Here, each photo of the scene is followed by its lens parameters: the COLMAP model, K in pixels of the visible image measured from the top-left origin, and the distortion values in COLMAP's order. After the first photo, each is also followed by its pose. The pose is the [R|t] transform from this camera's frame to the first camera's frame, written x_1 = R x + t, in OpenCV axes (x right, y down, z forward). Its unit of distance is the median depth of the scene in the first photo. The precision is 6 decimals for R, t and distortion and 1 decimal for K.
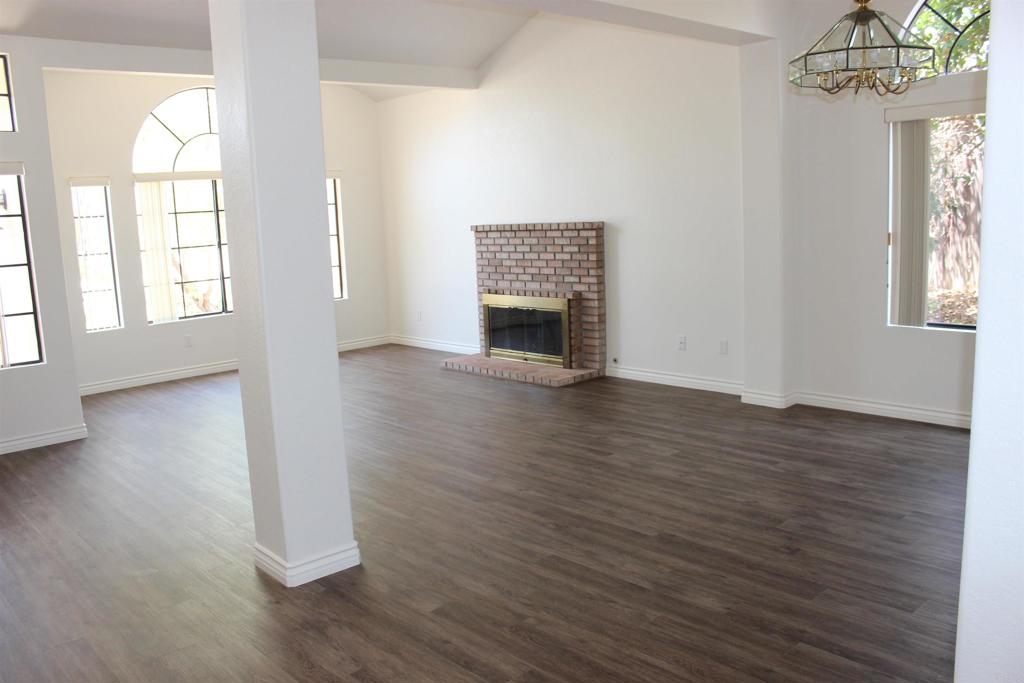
lens RADIAL K [[852.8, 0, 504.5], [0, 852.8, 344.9], [0, 0, 1]] dist [-0.165045, 0.130592]
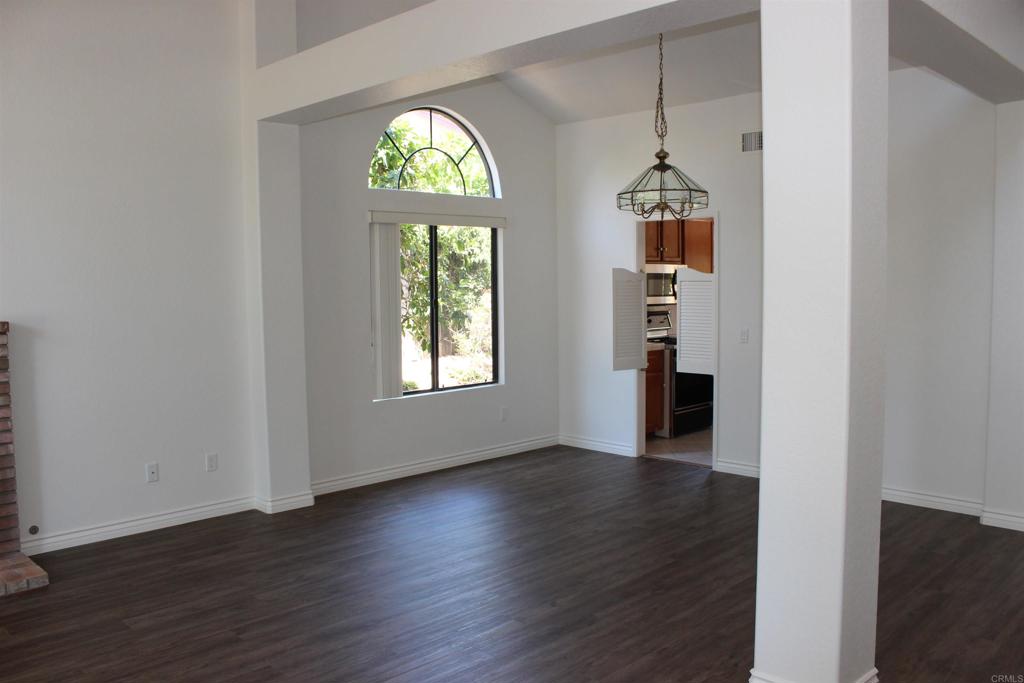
lens RADIAL K [[852.8, 0, 504.5], [0, 852.8, 344.9], [0, 0, 1]] dist [-0.165045, 0.130592]
pose [[-0.041695, -0.029544, 0.998694, -0.900102], [0.174206, 0.984037, 0.036383, -0.143928], [-0.983826, 0.175496, -0.035882, 1.114048]]
